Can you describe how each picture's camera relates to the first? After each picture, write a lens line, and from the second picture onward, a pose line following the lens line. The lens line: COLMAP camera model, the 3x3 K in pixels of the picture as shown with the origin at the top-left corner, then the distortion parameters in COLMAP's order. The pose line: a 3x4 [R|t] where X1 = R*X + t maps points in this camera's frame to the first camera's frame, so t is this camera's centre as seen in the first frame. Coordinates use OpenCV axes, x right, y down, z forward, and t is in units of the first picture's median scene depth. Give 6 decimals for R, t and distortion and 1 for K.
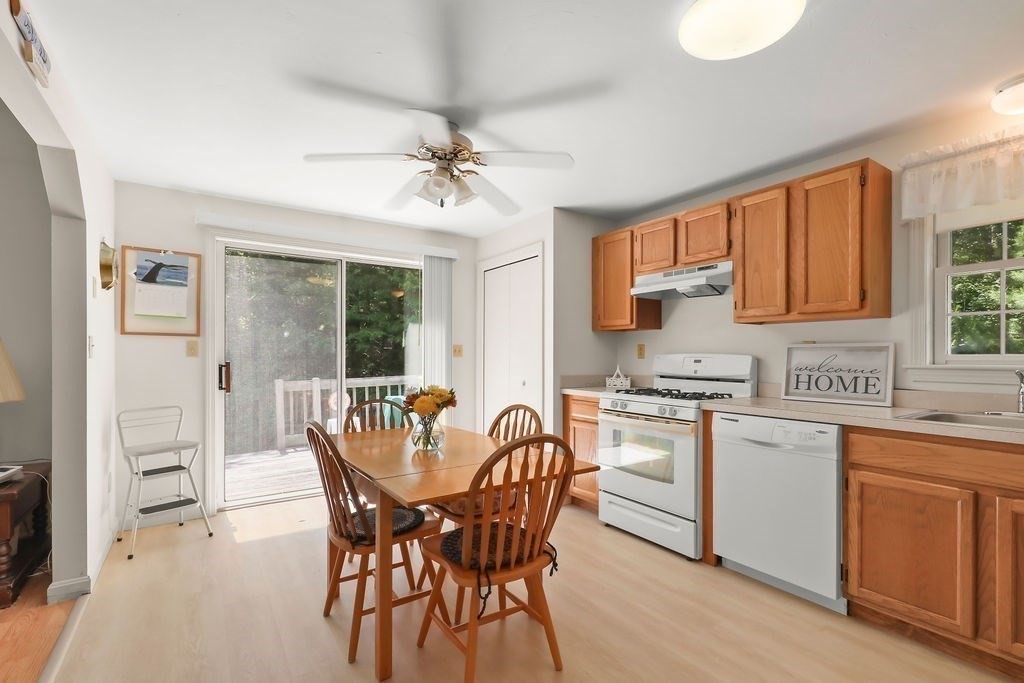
lens RADIAL K [[462.3, 0, 512.7], [0, 462.3, 349.5], [0, 0, 1]] dist [-0.000515, -0.000154]
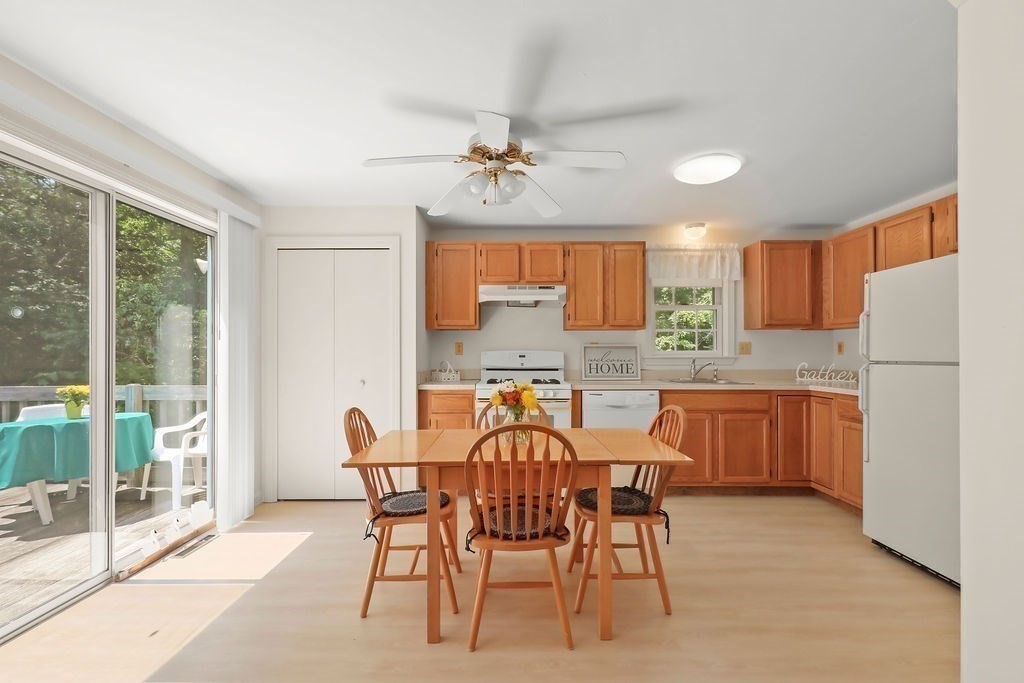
lens RADIAL K [[462.3, 0, 512.7], [0, 462.3, 349.5], [0, 0, 1]] dist [-0.000515, -0.000154]
pose [[0.567693, 0.001994, 0.823238, -0.809592], [-0.007003, 0.999973, 0.002406, 0.003605], [-0.823210, -0.007131, 0.567692, 0.325900]]
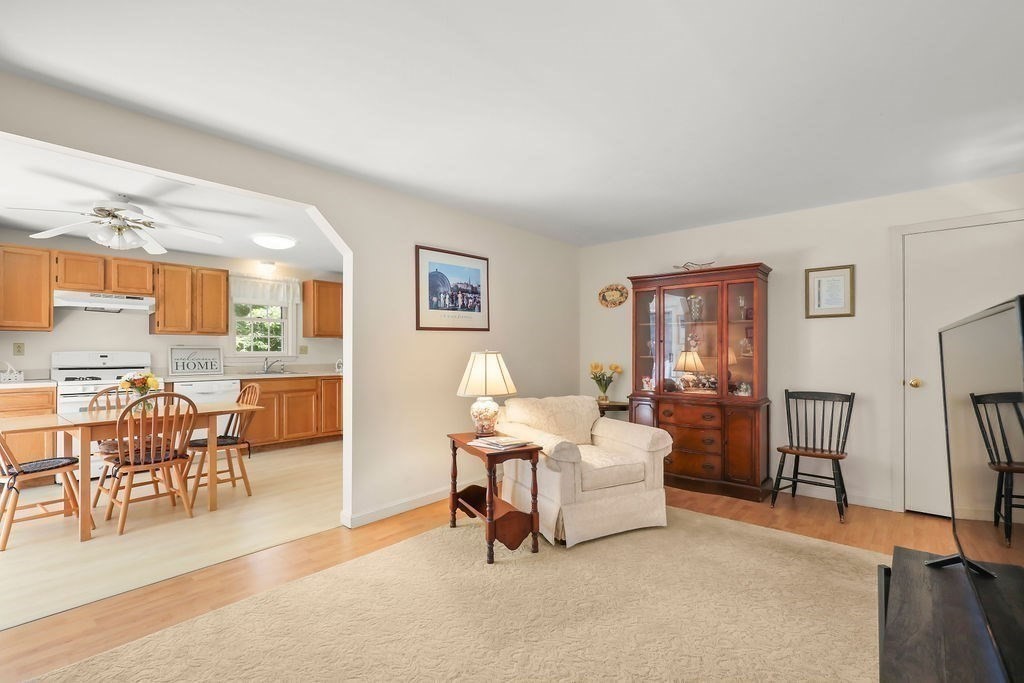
lens RADIAL K [[462.3, 0, 512.7], [0, 462.3, 349.5], [0, 0, 1]] dist [-0.000515, -0.000154]
pose [[-0.251840, -0.000351, 0.967769, -1.563599], [-0.012100, 0.999923, -0.002786, -0.009397], [-0.967693, -0.012412, -0.251825, 0.137690]]
